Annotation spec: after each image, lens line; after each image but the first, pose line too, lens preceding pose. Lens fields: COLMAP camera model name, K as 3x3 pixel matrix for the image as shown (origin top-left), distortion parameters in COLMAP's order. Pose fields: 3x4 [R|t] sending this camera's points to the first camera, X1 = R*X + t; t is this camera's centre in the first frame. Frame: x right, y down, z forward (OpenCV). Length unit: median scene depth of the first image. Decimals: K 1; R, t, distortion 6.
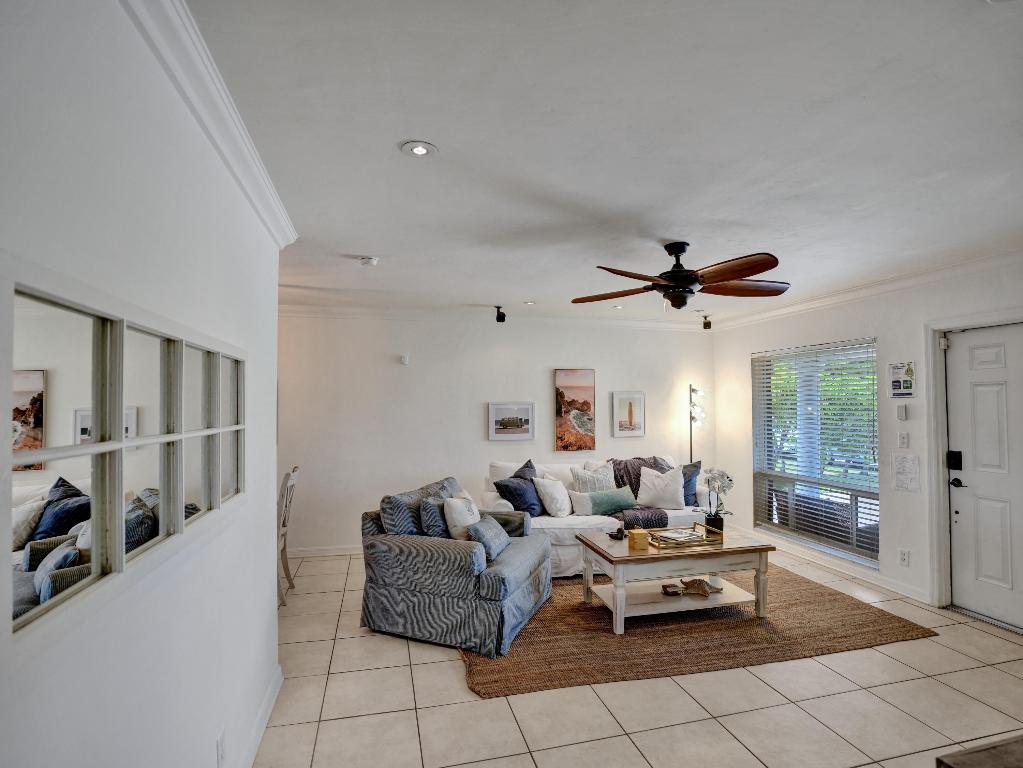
lens RADIAL K [[526.3, 0, 517.0], [0, 526.3, 390.4], [0, 0, 1]] dist [-0.000179, 0.000317]
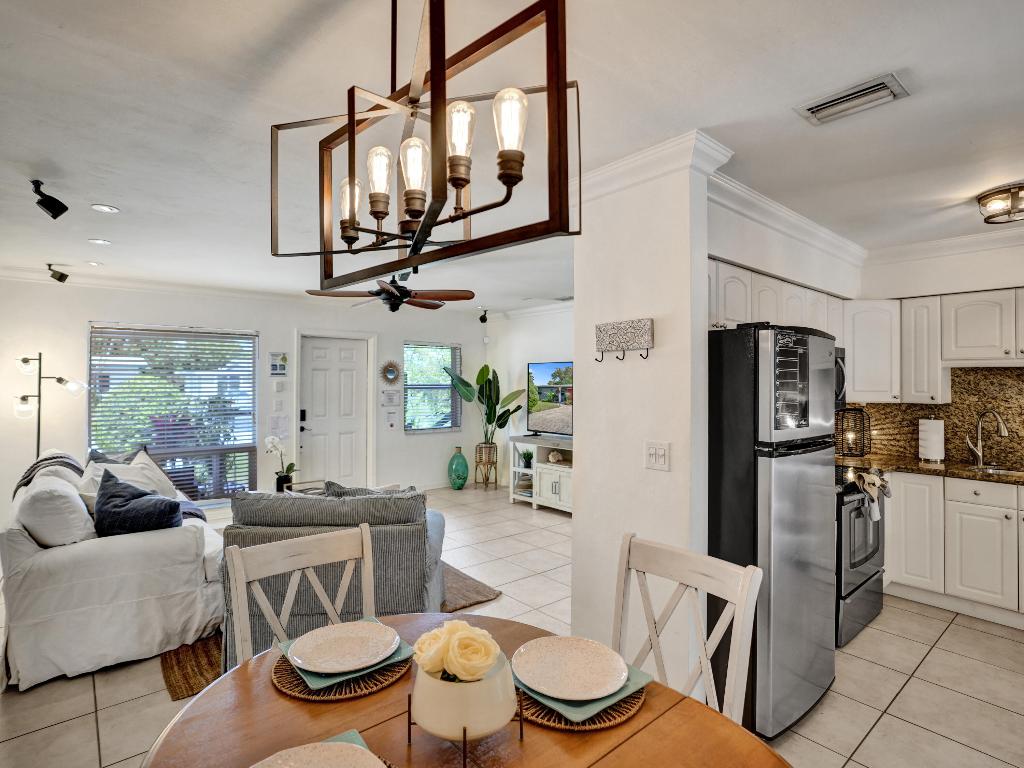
lens RADIAL K [[526.8, 0, 516.3], [0, 526.8, 382.2], [0, 0, 1]] dist [-0.000179, 0.000317]
pose [[-0.431718, 0.001168, 0.902008, -0.928489], [-0.021399, 0.999704, -0.011536, 0.035074], [-0.901755, -0.024283, -0.431566, 1.109219]]
